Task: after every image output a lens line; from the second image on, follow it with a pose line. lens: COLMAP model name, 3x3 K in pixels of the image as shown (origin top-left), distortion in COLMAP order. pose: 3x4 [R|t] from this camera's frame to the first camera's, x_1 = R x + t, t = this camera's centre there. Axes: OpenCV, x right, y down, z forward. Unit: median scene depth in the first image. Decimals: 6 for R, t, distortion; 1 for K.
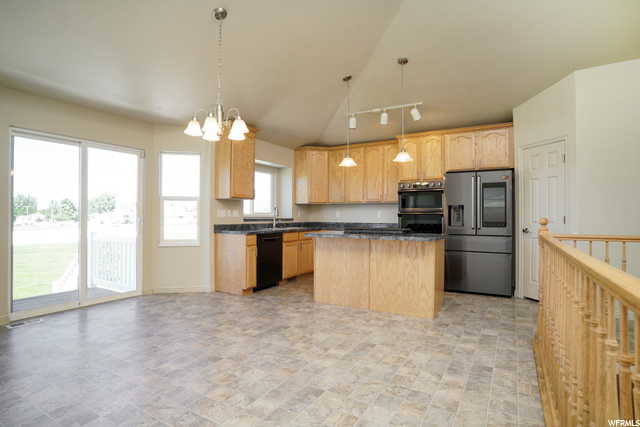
lens RADIAL K [[337.6, 0, 317.6], [0, 337.6, 214.8], [0, 0, 1]] dist [-0.048740, 0.000706]
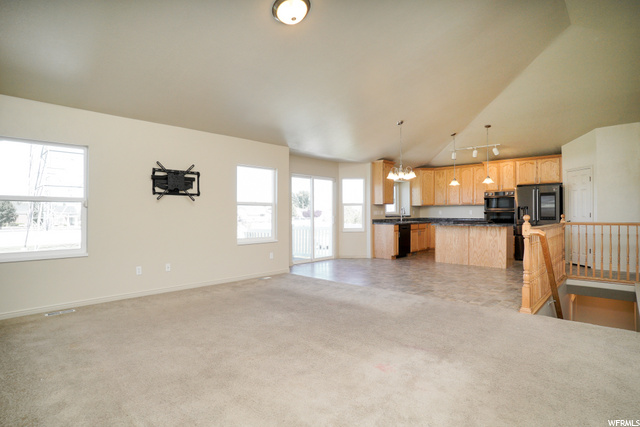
lens RADIAL K [[337.6, 0, 317.6], [0, 337.6, 214.8], [0, 0, 1]] dist [-0.048740, 0.000706]
pose [[0.976489, -0.006479, -0.215472, -0.203979], [0.007908, 0.999952, 0.005773, -0.006134], [0.215424, -0.007341, 0.976493, -0.753205]]
